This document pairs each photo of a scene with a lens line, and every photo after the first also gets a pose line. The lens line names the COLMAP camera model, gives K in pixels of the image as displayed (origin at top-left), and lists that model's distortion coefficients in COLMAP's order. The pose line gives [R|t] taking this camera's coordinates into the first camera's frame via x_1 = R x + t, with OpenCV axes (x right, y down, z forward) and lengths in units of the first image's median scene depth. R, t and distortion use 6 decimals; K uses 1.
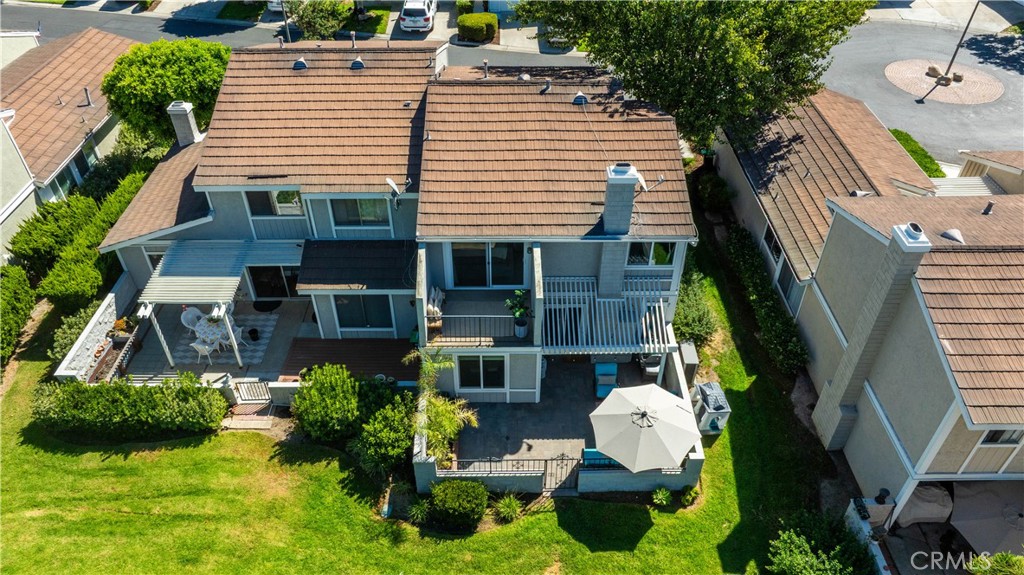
lens RADIAL K [[722.8, 0, 512.0], [0, 722.8, 287.5], [0, 0, 1]] dist [-0.021135, 0.006147]
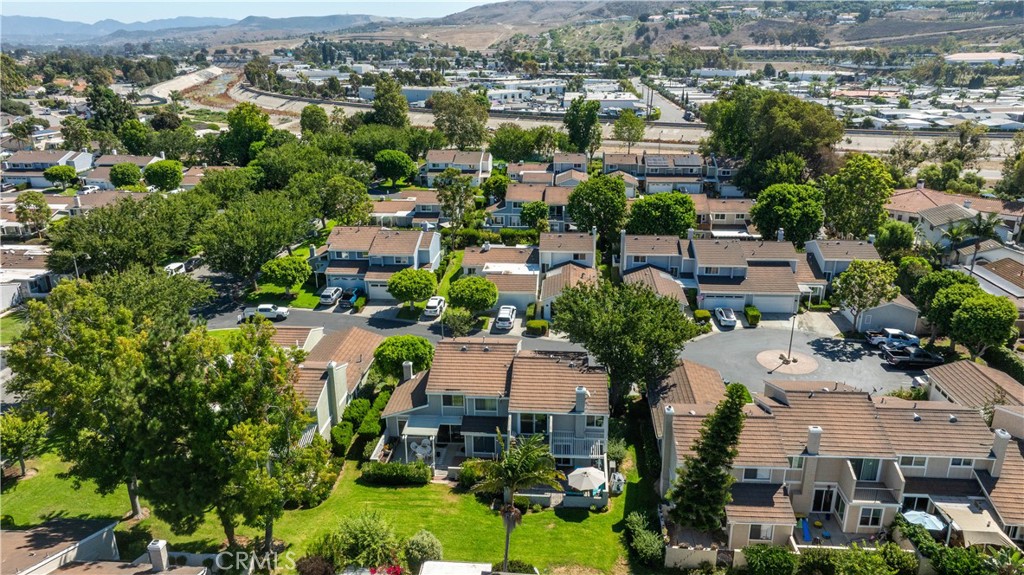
lens RADIAL K [[722.8, 0, 512.0], [0, 722.8, 287.5], [0, 0, 1]] dist [-0.021135, 0.006147]
pose [[0.995622, 0.018167, -0.091693, 0.116220], [-0.049882, 0.932849, -0.356798, 0.430905], [0.079054, 0.359809, 0.929671, -1.585053]]
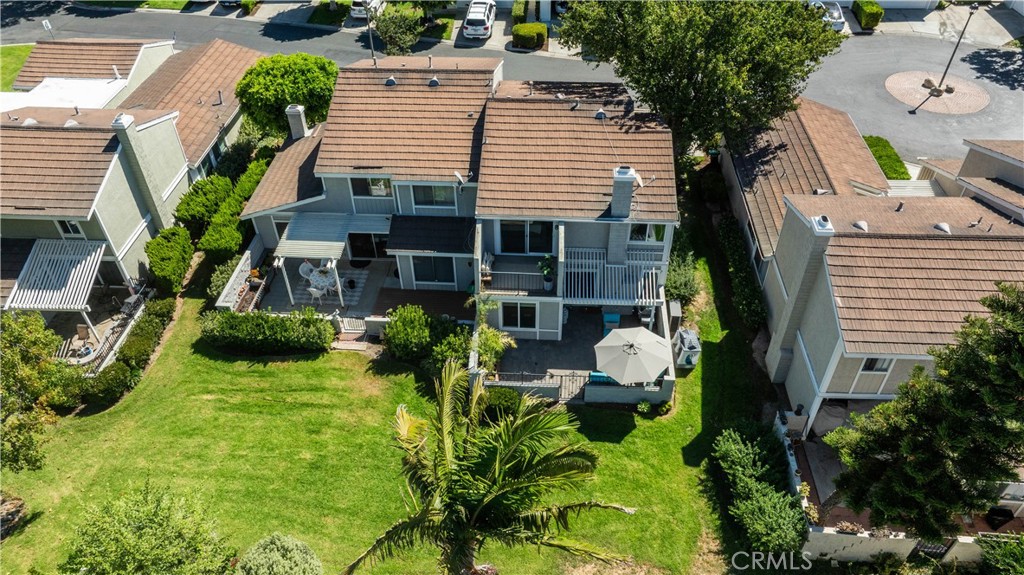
lens RADIAL K [[722.8, 0, 512.0], [0, 722.8, 287.5], [0, 0, 1]] dist [-0.021135, 0.006147]
pose [[0.997182, 0.036764, -0.065390, 0.030650], [-0.035042, 0.999013, 0.027296, 0.026002], [0.066329, -0.024928, 0.997486, -0.346236]]
